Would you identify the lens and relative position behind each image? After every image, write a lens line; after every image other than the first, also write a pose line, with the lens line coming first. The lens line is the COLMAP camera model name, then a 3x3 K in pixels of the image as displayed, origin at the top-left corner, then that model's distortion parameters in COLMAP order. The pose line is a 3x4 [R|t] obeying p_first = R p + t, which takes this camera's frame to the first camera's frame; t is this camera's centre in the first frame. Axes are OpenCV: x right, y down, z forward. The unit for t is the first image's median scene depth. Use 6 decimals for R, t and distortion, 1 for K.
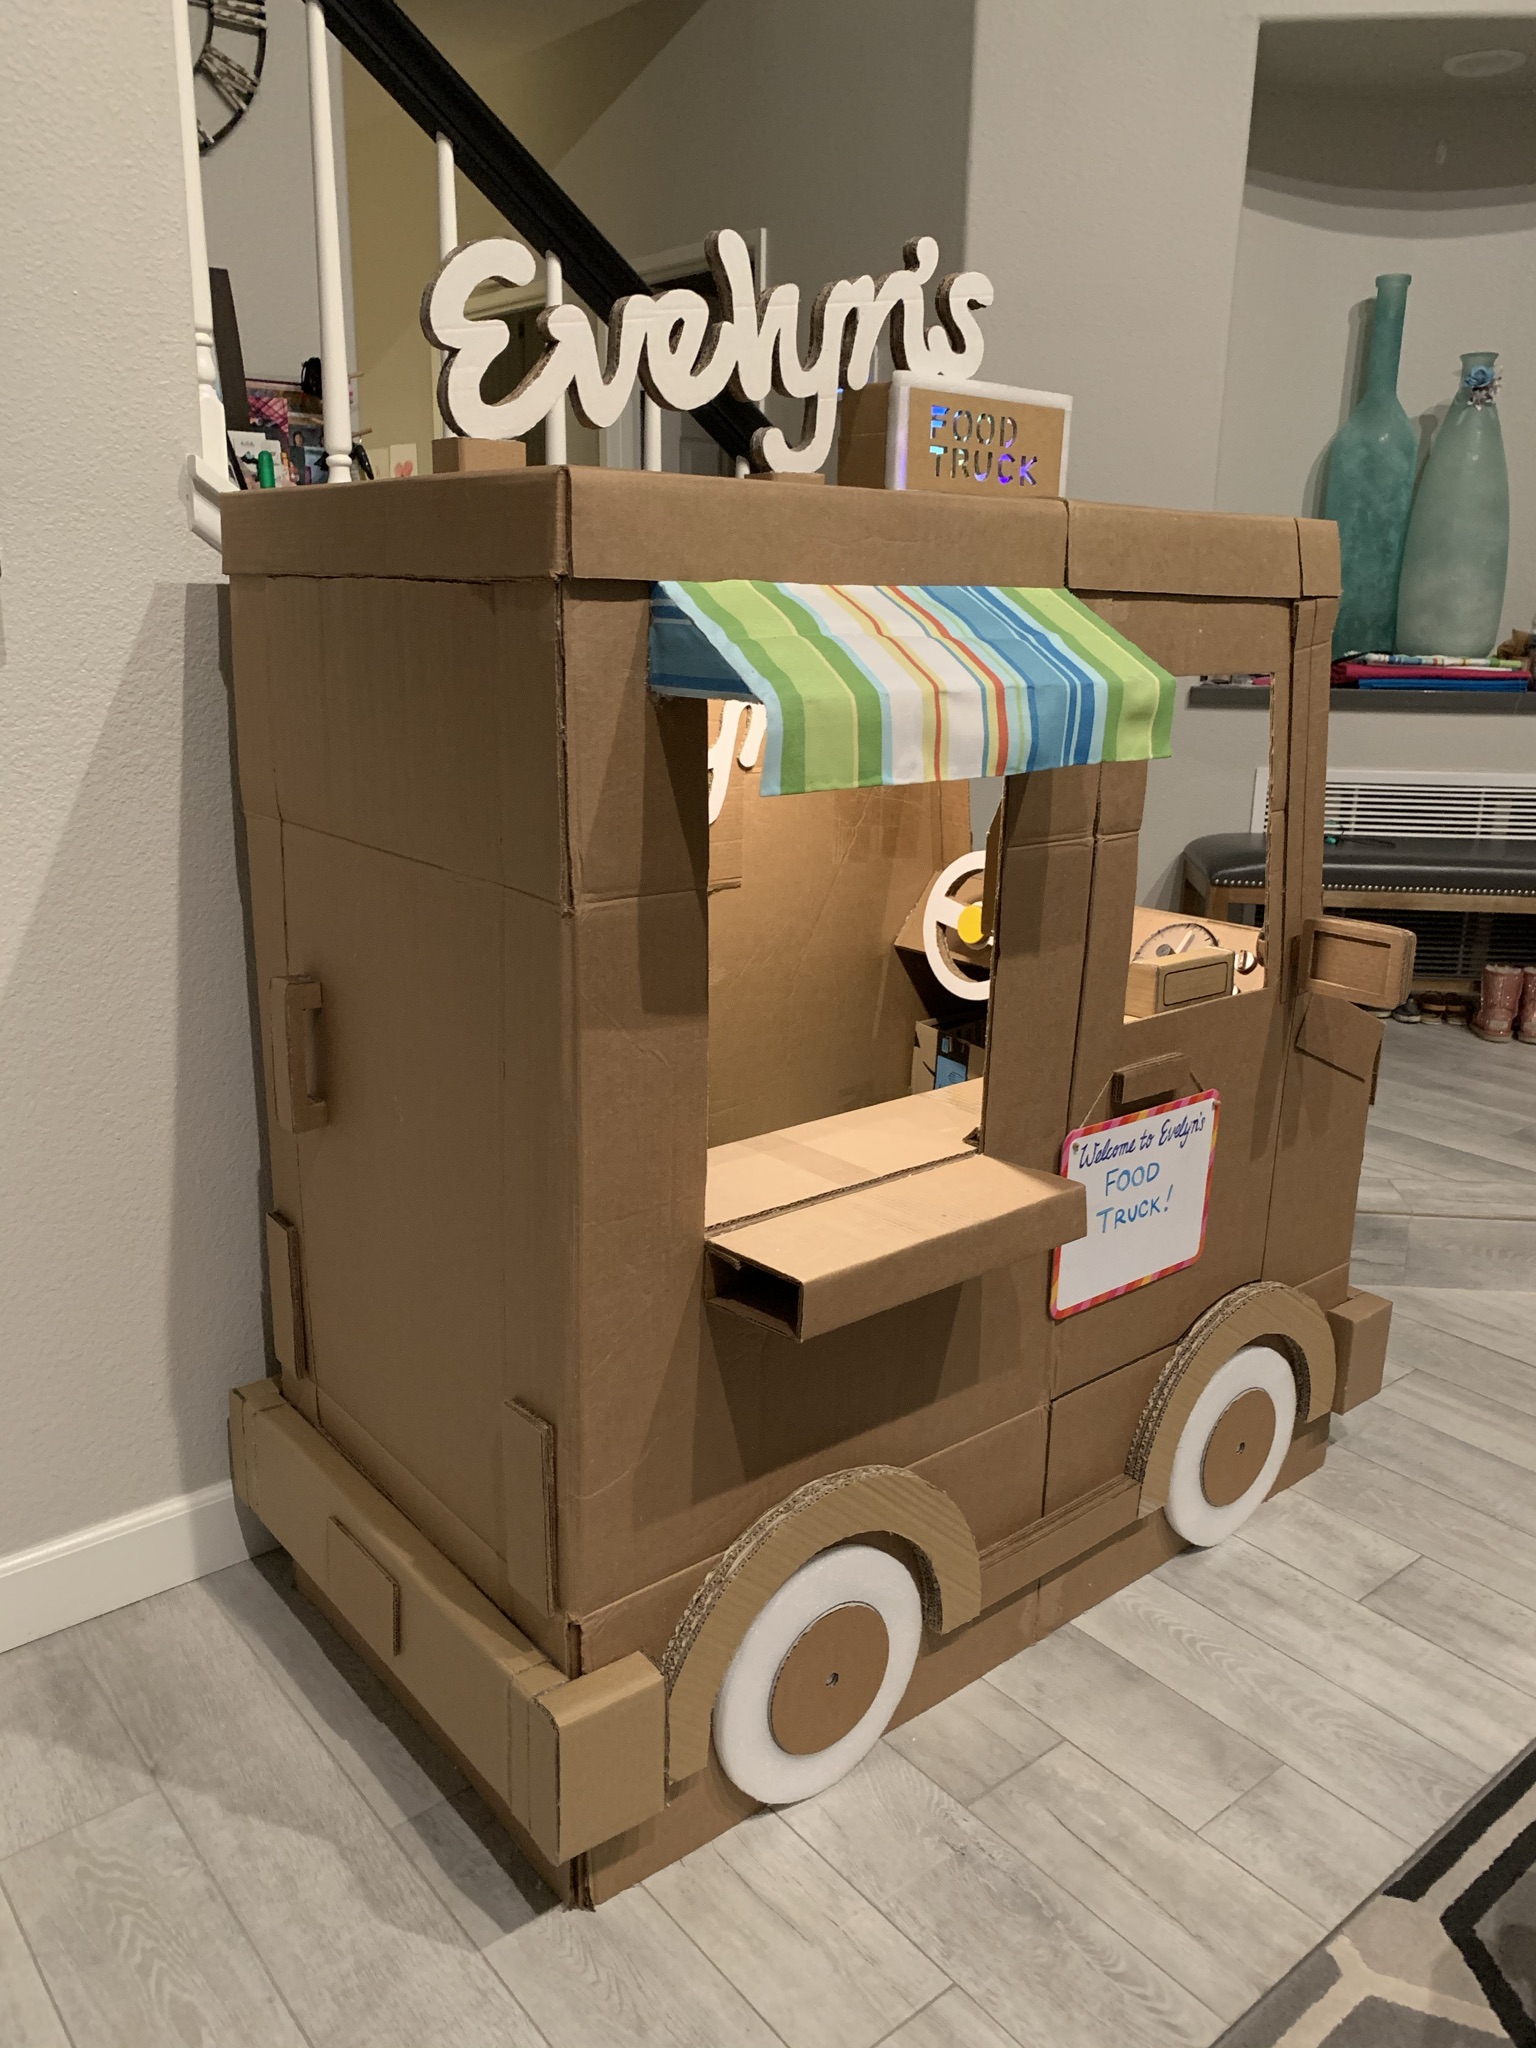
lens RADIAL K [[1554.9, 0, 801.4], [0, 1554.9, 1027.0], [0, 0, 1]] dist [0.045432, -0.039513]
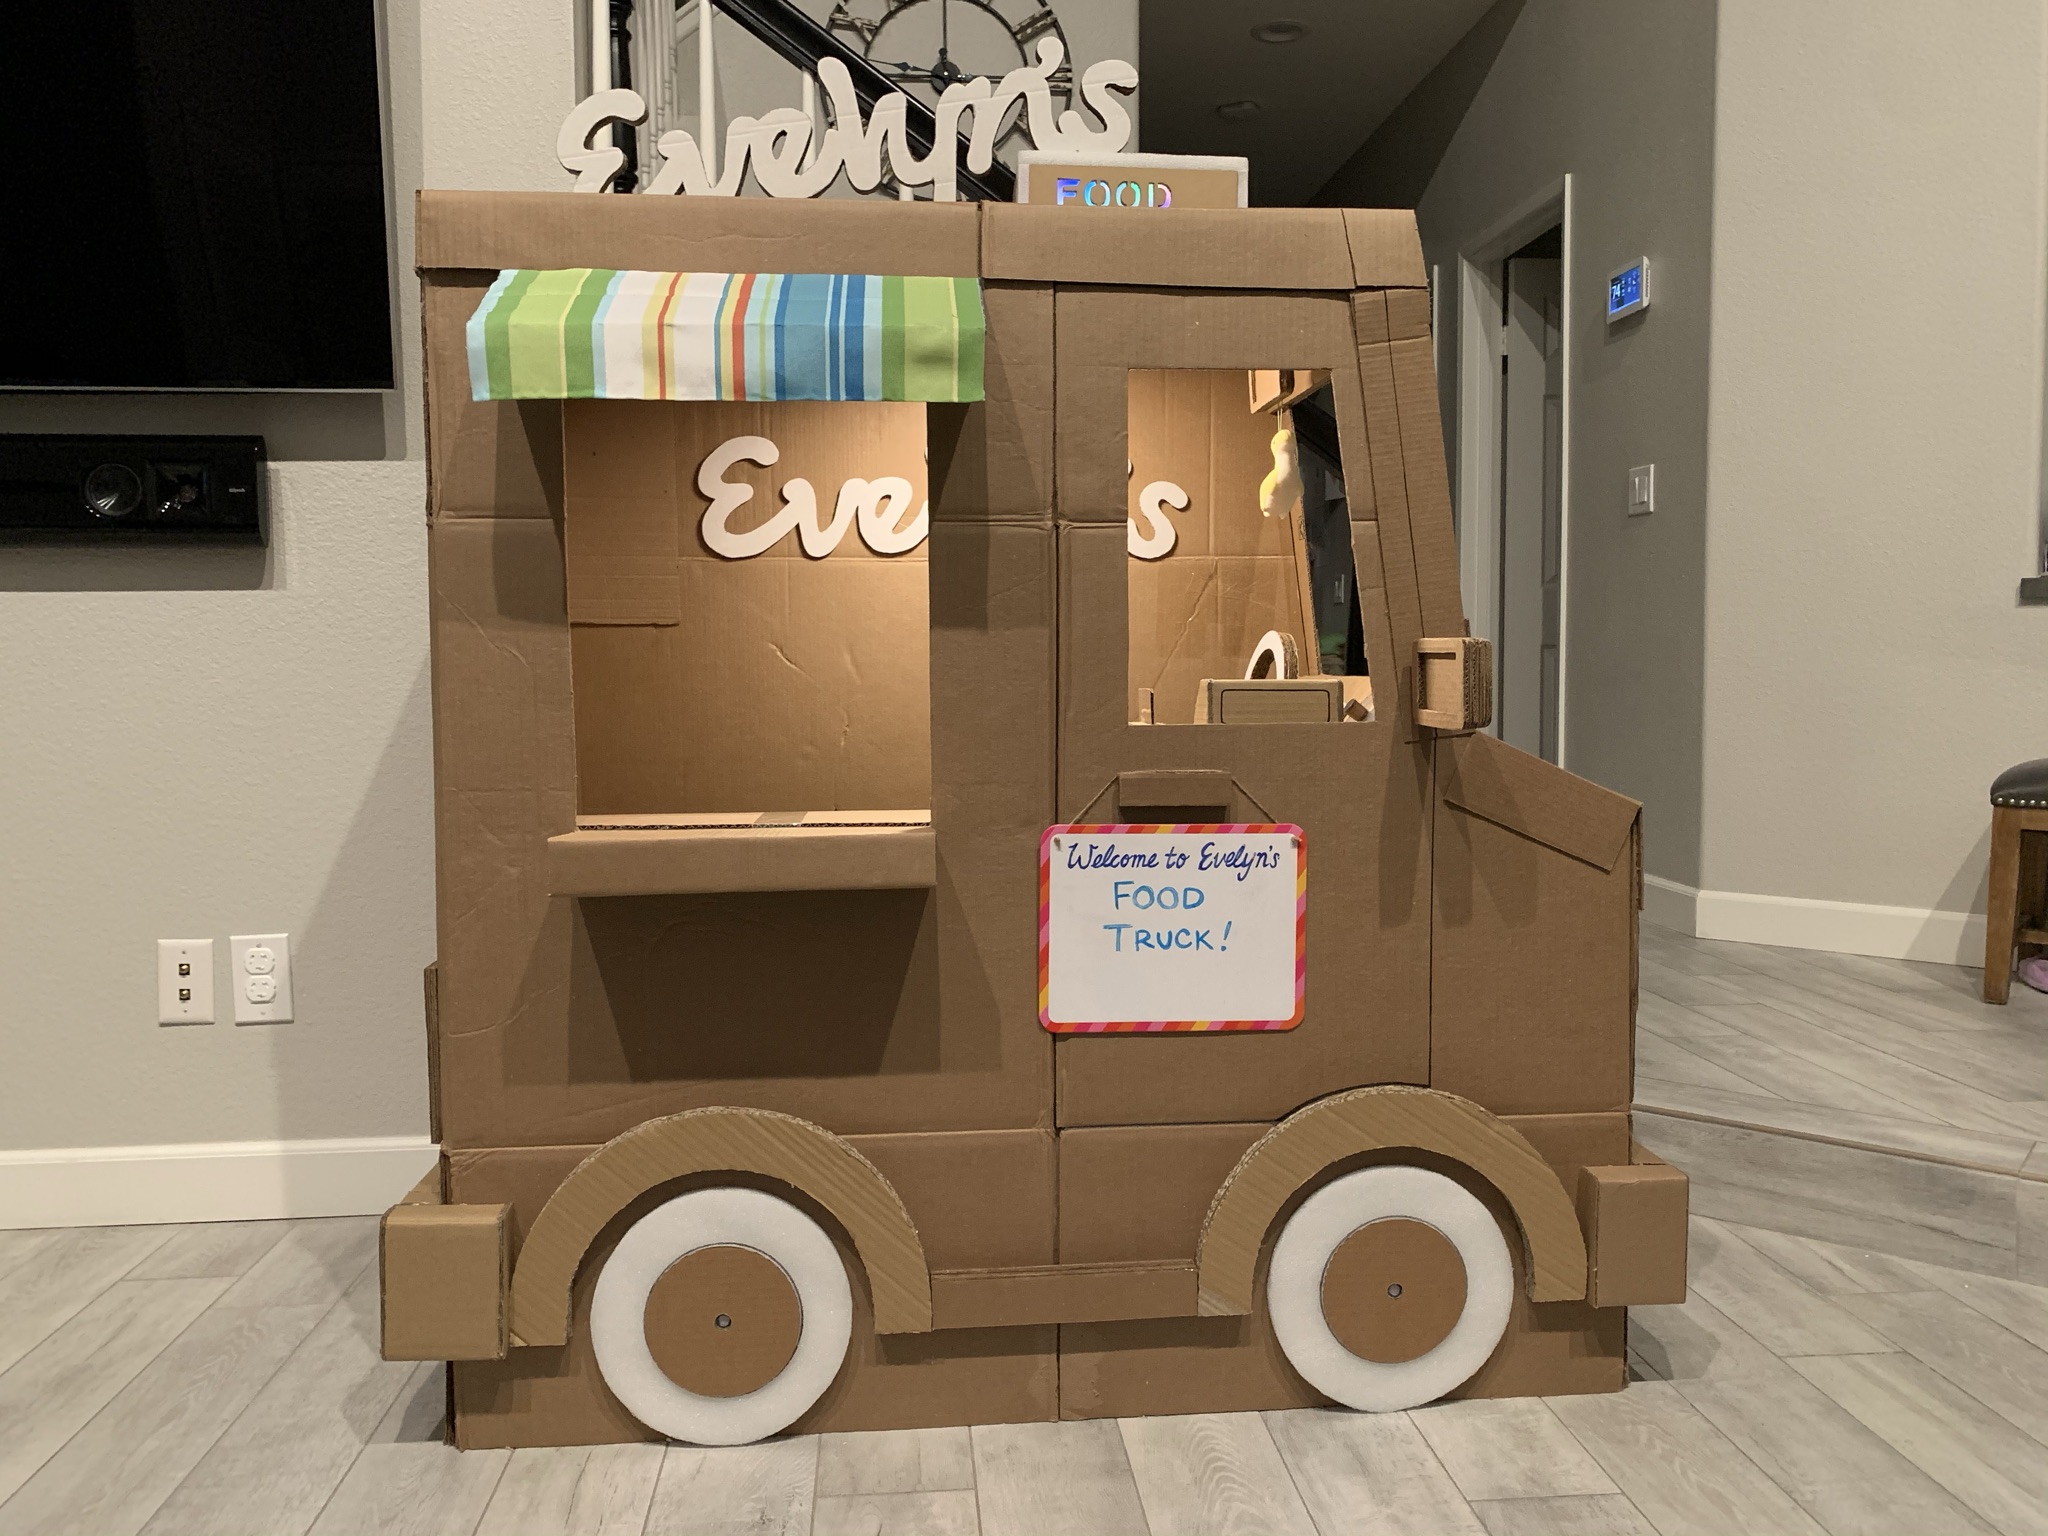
lens RADIAL K [[1565.0, 0, 1049.8], [0, 1565.0, 767.0], [0, 0, 1]] dist [0.087872, -0.125089]
pose [[0.825227, 0.014626, -0.564612, 0.716530], [-0.131813, 0.977047, -0.167346, 0.193484], [0.549205, 0.212521, 0.808213, 0.192056]]
